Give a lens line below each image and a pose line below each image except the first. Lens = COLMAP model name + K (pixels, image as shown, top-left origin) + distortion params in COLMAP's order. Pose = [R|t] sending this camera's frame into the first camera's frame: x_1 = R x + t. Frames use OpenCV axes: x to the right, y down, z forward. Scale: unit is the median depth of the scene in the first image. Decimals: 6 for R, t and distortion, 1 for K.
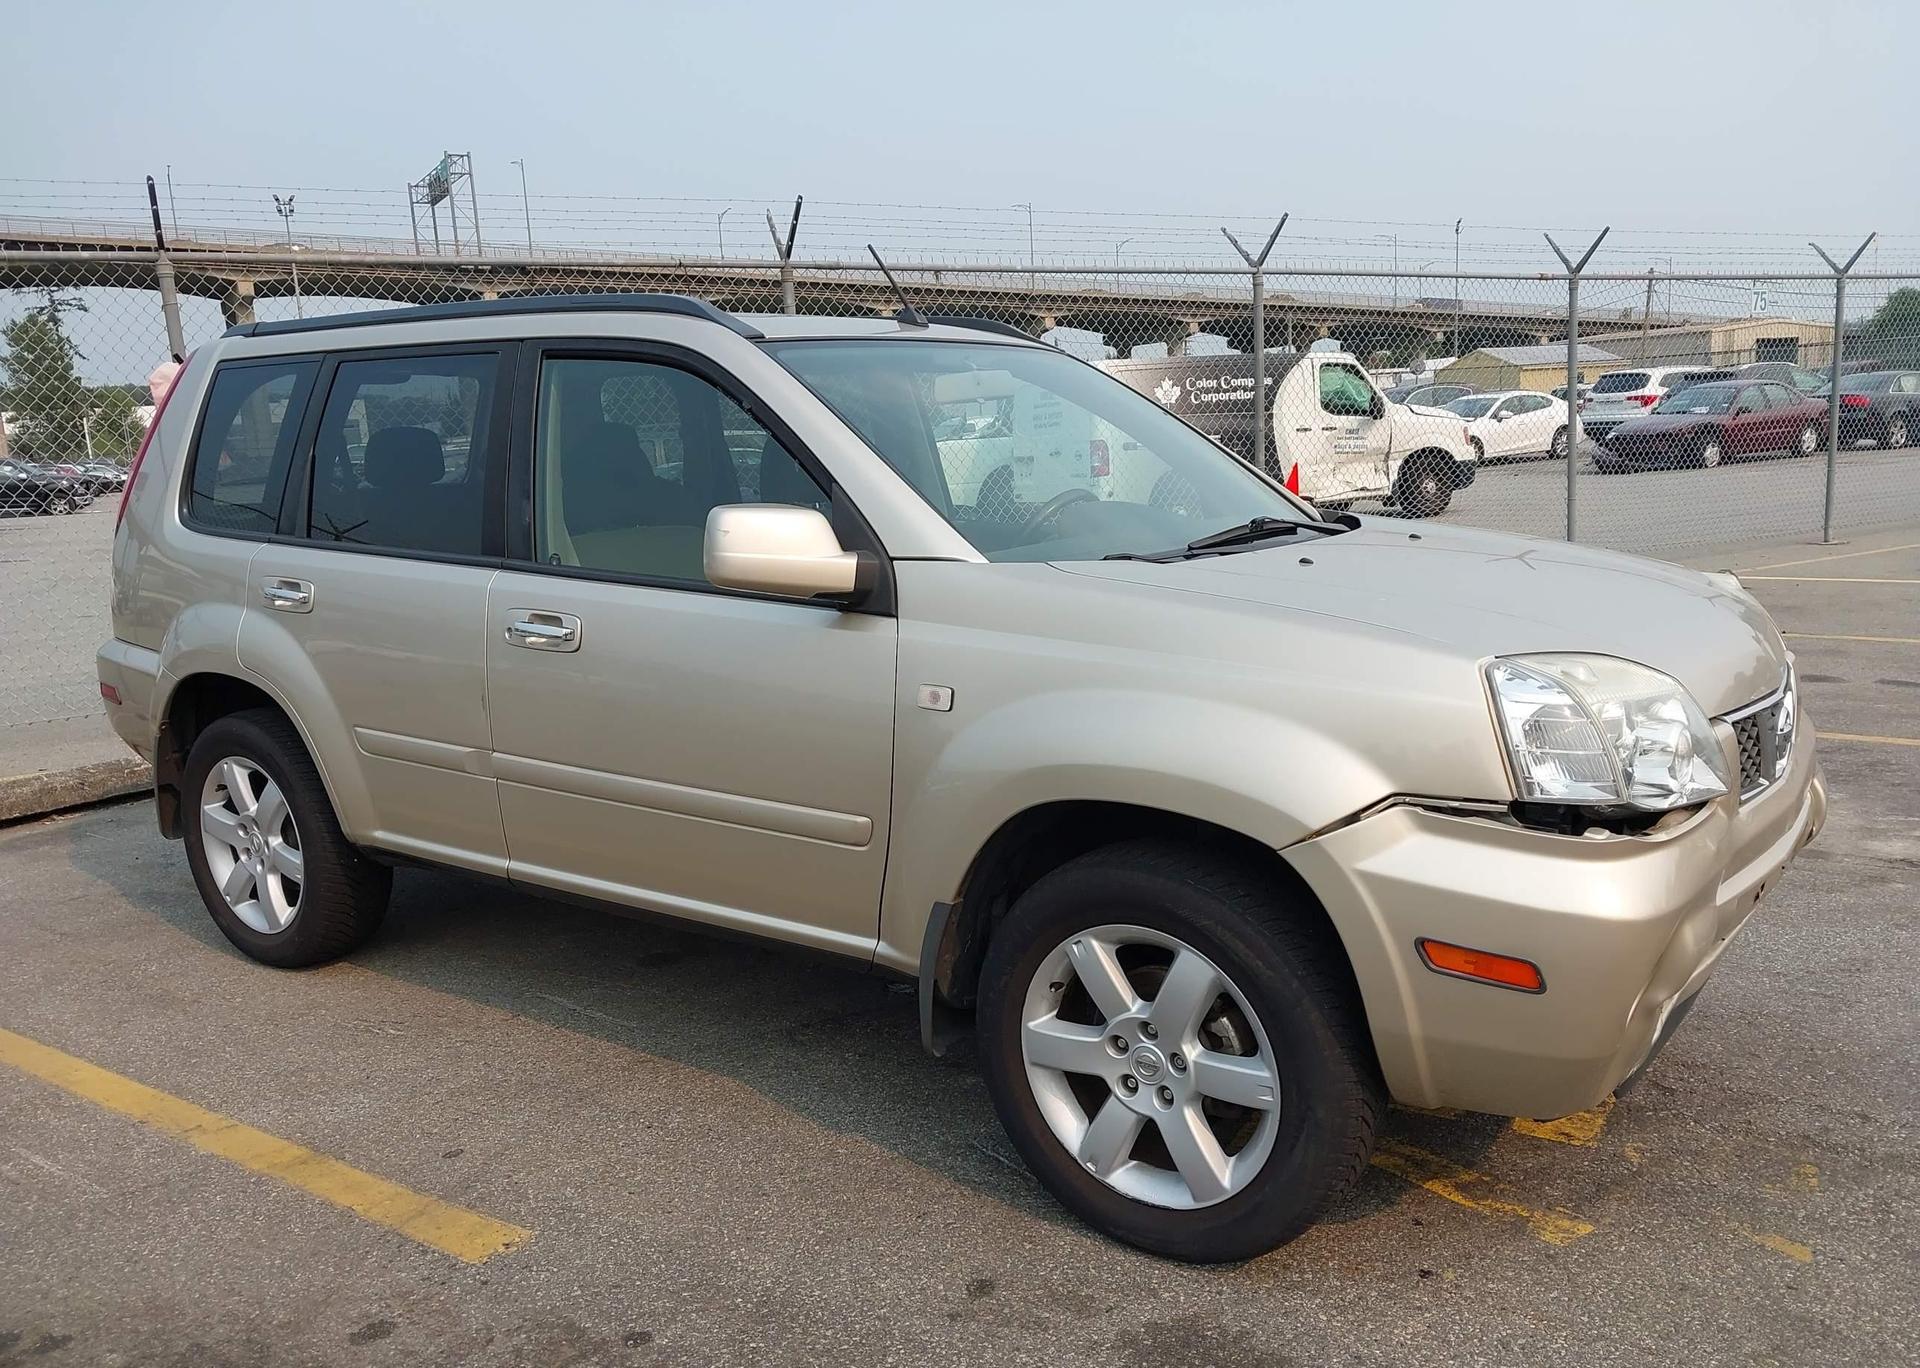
lens RADIAL K [[1504.1, 0, 966.8], [0, 1504.1, 732.7], [0, 0, 1]] dist [0.016766, -0.019395]
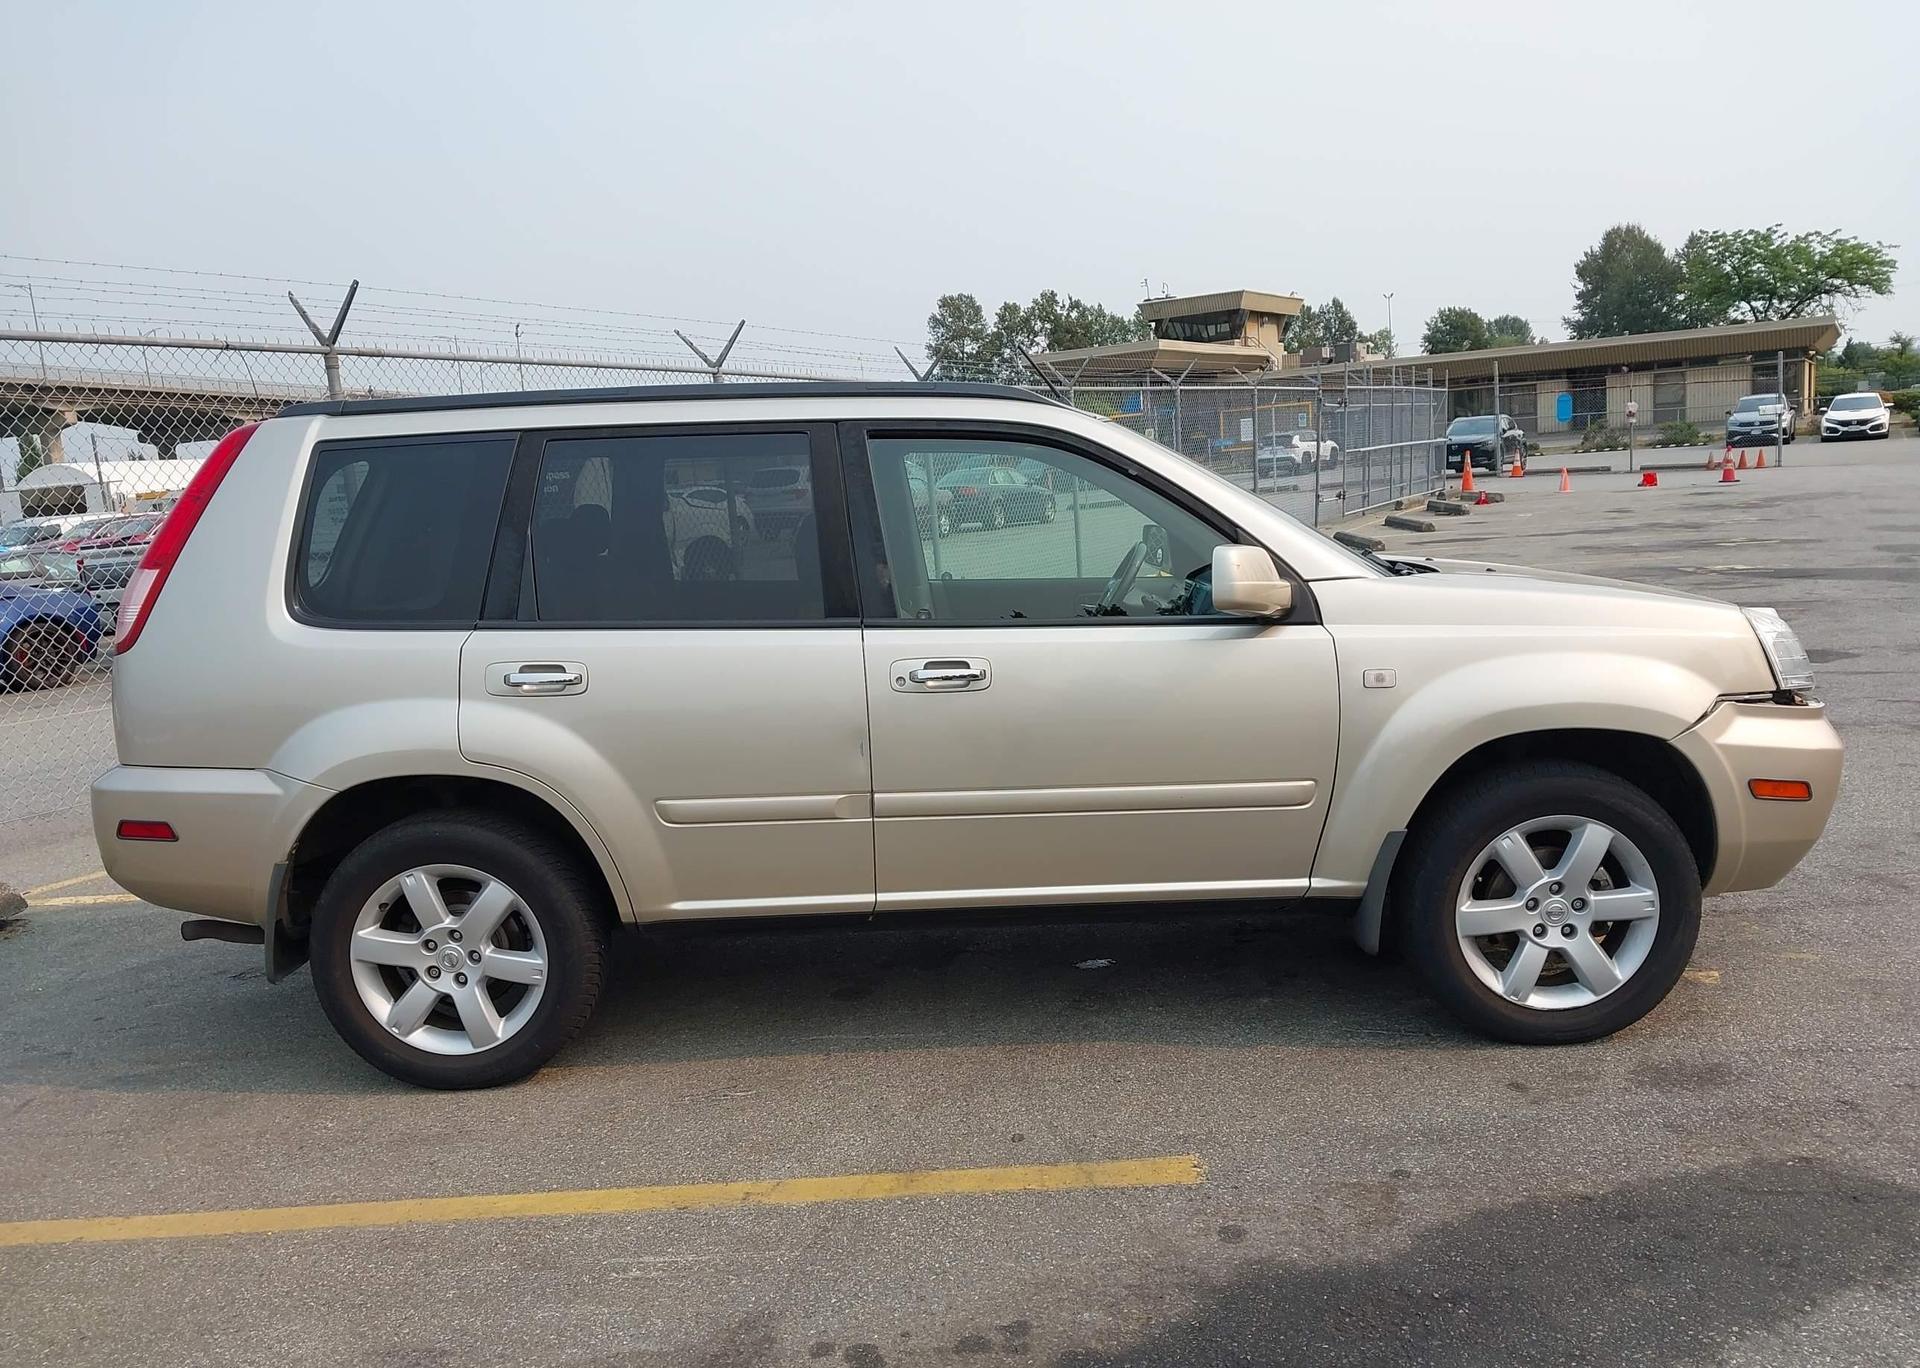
lens RADIAL K [[1504.1, 0, 966.8], [0, 1504.1, 732.7], [0, 0, 1]] dist [0.016766, -0.019395]
pose [[0.824998, -0.104156, 0.555455, -0.945195], [0.139674, 0.989957, -0.021821, 0.002838], [-0.547603, 0.095585, 0.831261, 0.074363]]
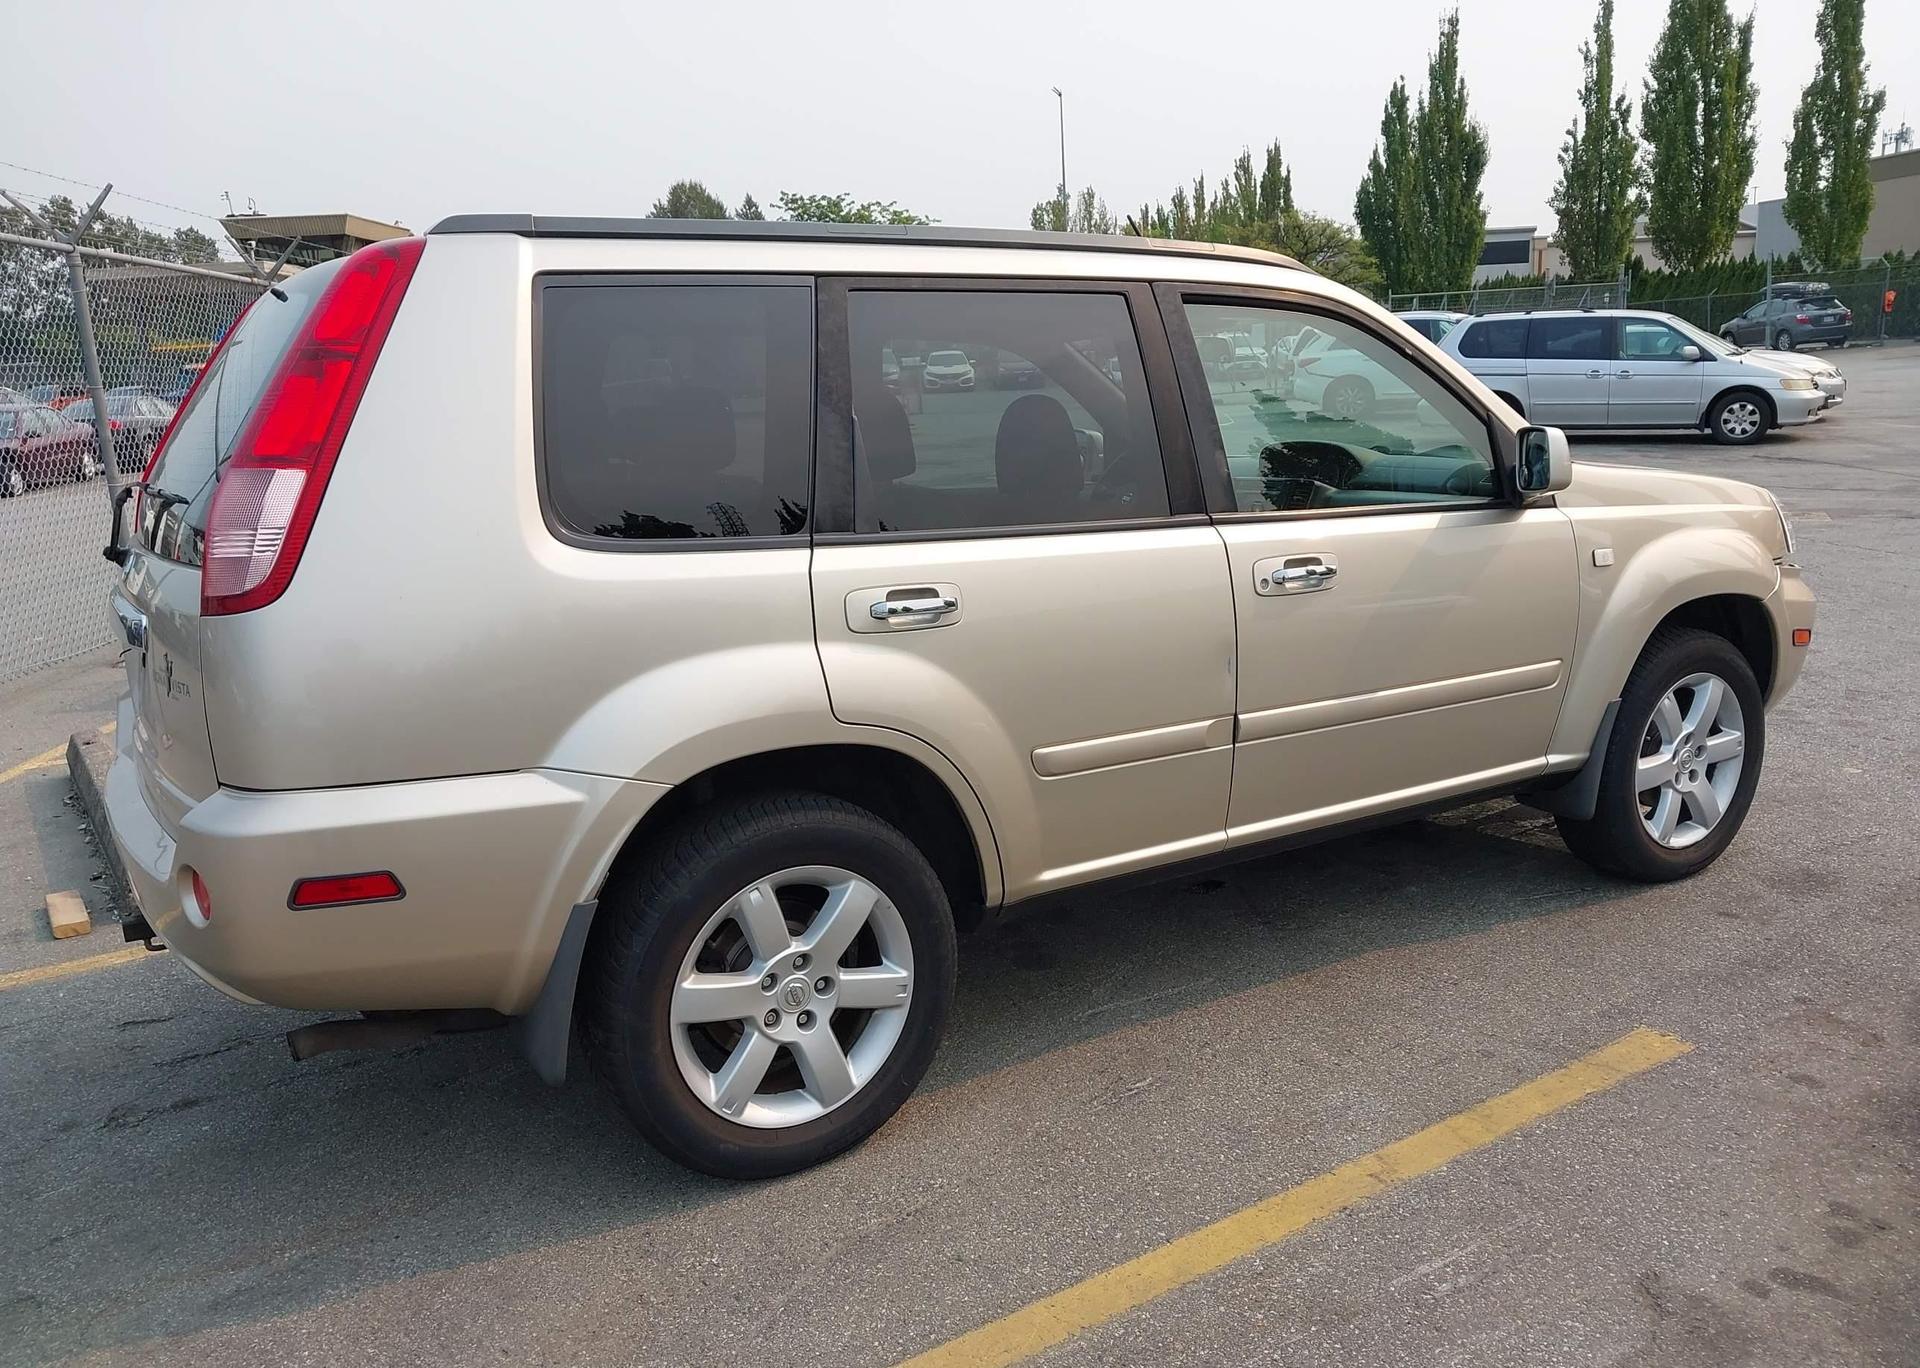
lens RADIAL K [[1504.1, 0, 966.8], [0, 1504.1, 732.7], [0, 0, 1]] dist [0.016766, -0.019395]
pose [[0.386903, -0.192469, 0.901810, -1.378061], [0.212353, 0.970286, 0.115977, -0.136772], [-0.897336, 0.146630, 0.416278, 0.847424]]
